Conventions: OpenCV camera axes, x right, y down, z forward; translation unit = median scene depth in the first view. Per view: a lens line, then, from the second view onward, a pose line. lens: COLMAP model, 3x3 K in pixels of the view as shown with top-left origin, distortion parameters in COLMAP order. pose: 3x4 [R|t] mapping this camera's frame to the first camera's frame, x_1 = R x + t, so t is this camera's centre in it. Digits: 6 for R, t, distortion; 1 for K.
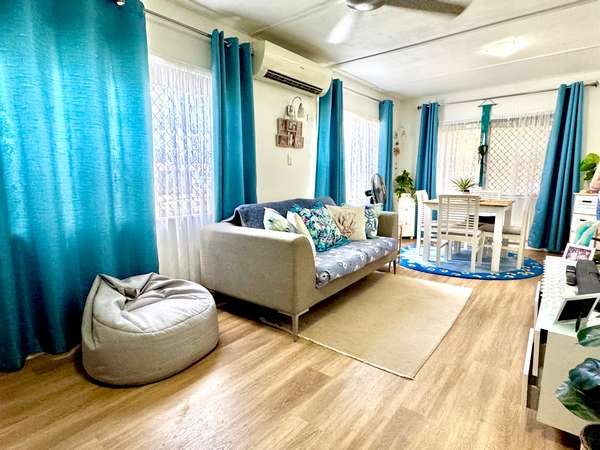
lens RADIAL K [[331.4, 0, 299.5], [0, 331.4, 227.6], [0, 0, 1]] dist [-0.000605, -0.000420]
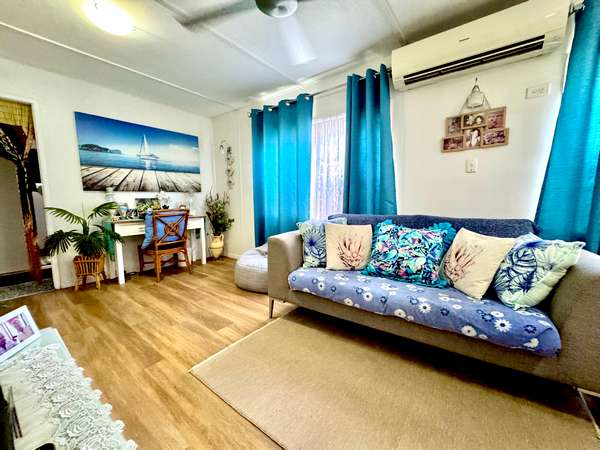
lens RADIAL K [[238.1, 0, 300.1], [0, 238.1, 225.0], [0, 0, 1]] dist [-0.003190, -0.000023]
pose [[0.025402, 0.118162, -0.992669, 0.447182], [-0.136203, 0.984139, 0.113661, -0.068319], [0.990355, 0.132317, 0.041093, 0.525995]]
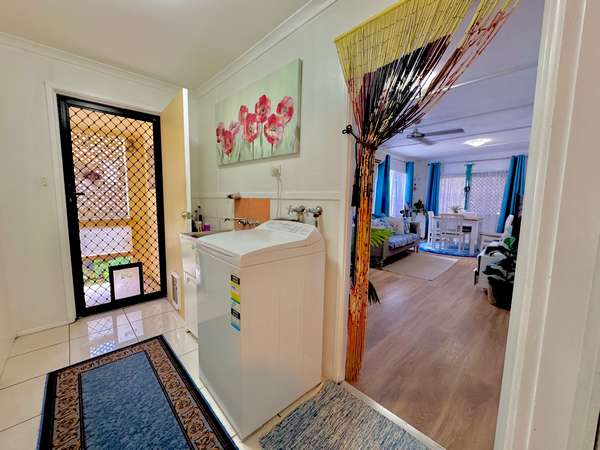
lens RADIAL K [[238.1, 0, 301.3], [0, 238.1, 226.1], [0, 0, 1]] dist [-0.003190, -0.000023]
pose [[0.992233, 0.028132, -0.121172, -0.206409], [-0.032973, 0.998728, -0.038136, 0.050367], [0.119945, 0.041836, 0.991899, -0.445082]]
